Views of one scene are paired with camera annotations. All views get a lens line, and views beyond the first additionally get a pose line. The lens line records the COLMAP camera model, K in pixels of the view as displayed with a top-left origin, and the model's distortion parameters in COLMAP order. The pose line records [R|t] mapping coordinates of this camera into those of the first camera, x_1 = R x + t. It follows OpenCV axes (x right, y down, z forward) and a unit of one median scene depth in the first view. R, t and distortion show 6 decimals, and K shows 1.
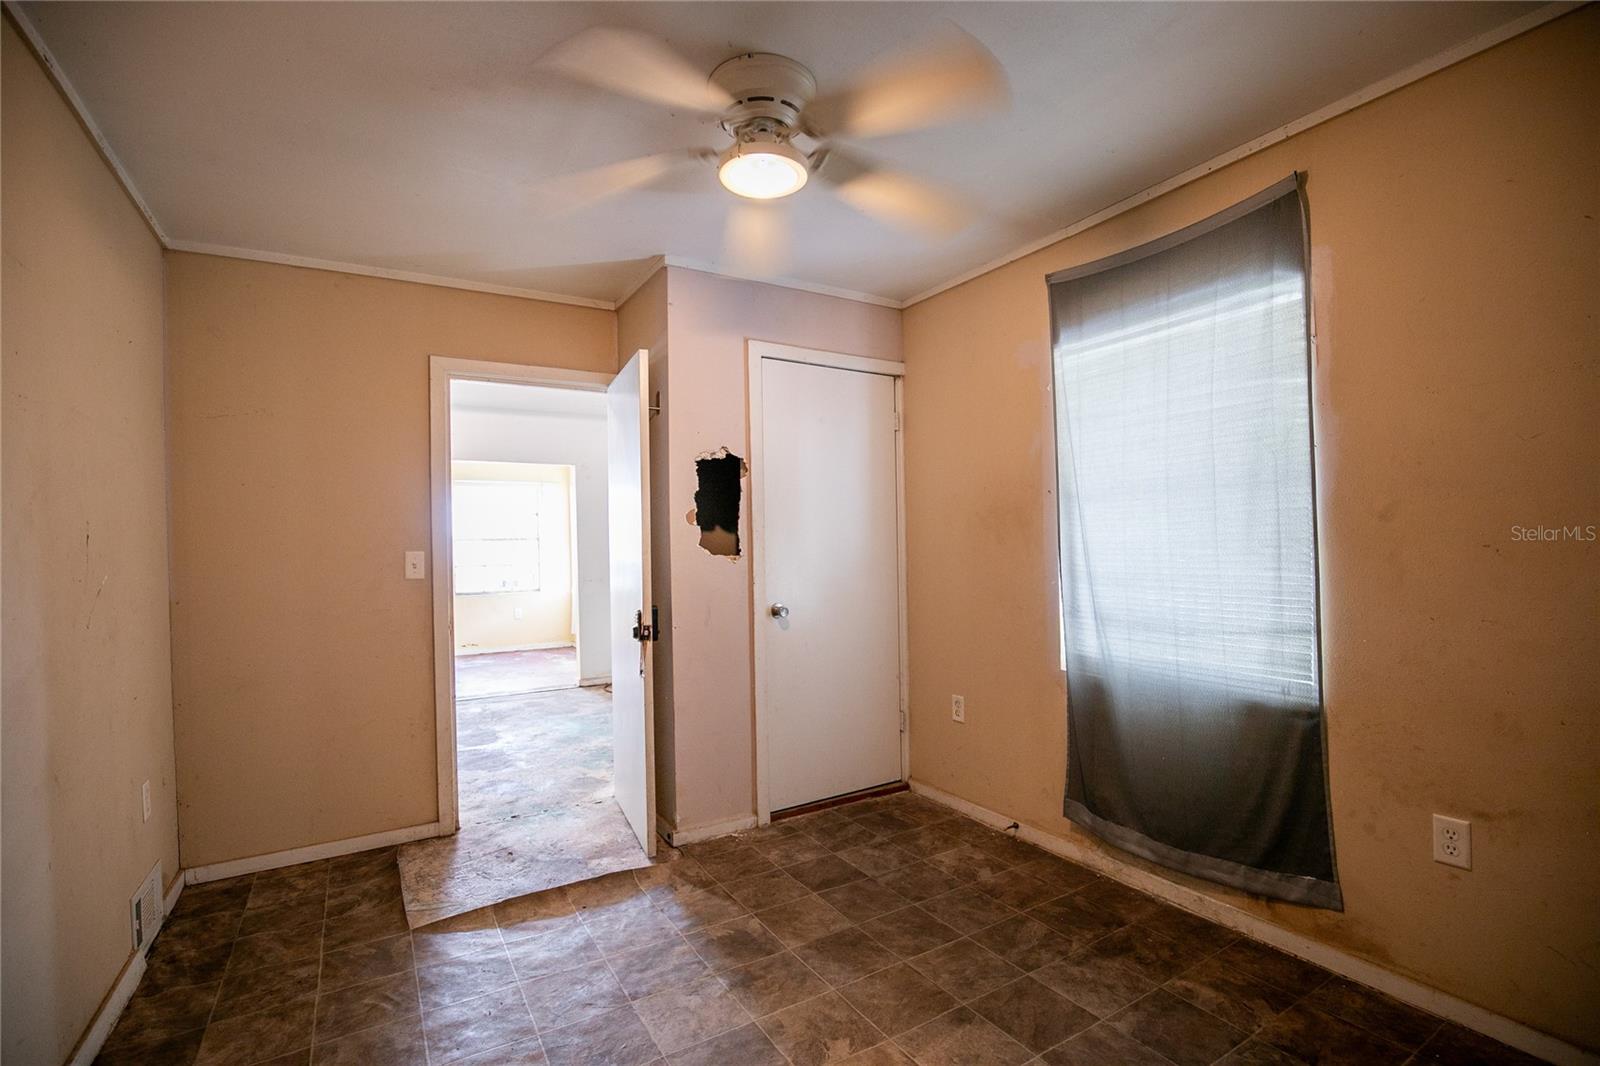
lens RADIAL K [[730.3, 0, 802.8], [0, 730.3, 533.8], [0, 0, 1]] dist [-0.028126, 0.001152]
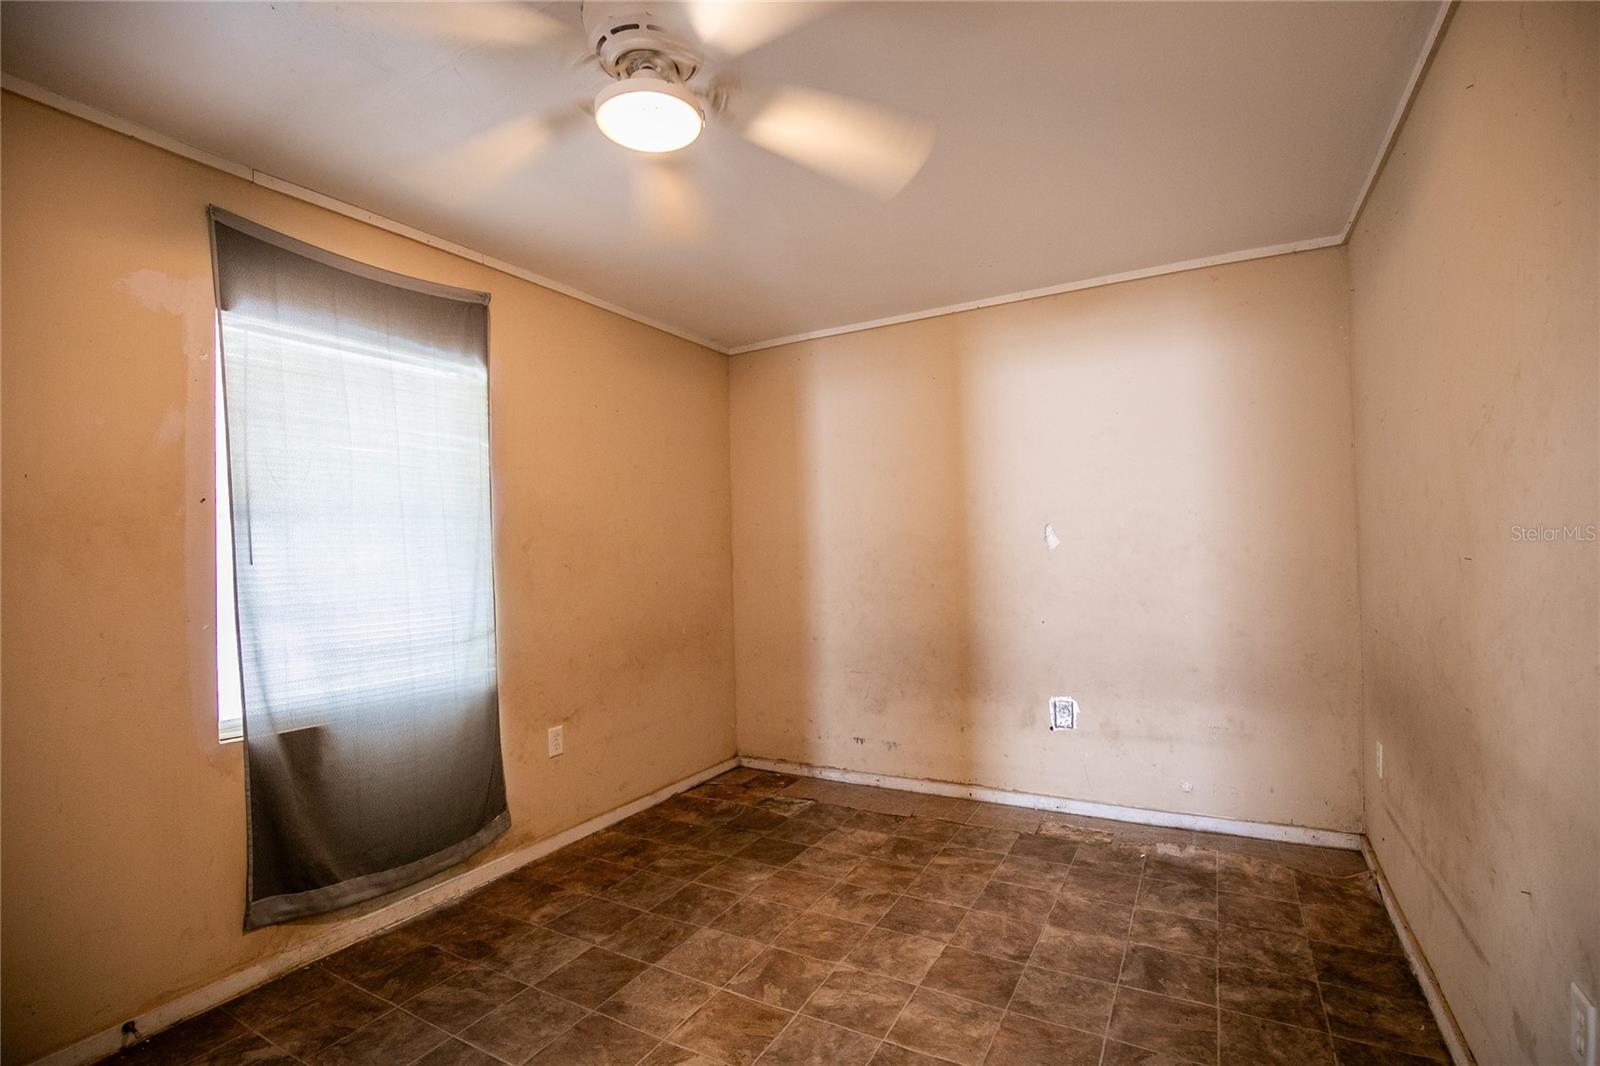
lens RADIAL K [[730.3, 0, 803.7], [0, 730.3, 536.0], [0, 0, 1]] dist [-0.028126, 0.001152]
pose [[-0.483056, 0.052394, 0.874020, -0.757884], [0.024608, 0.998626, -0.046263, 0.033571], [-0.875243, -0.000840, -0.483682, 1.107014]]
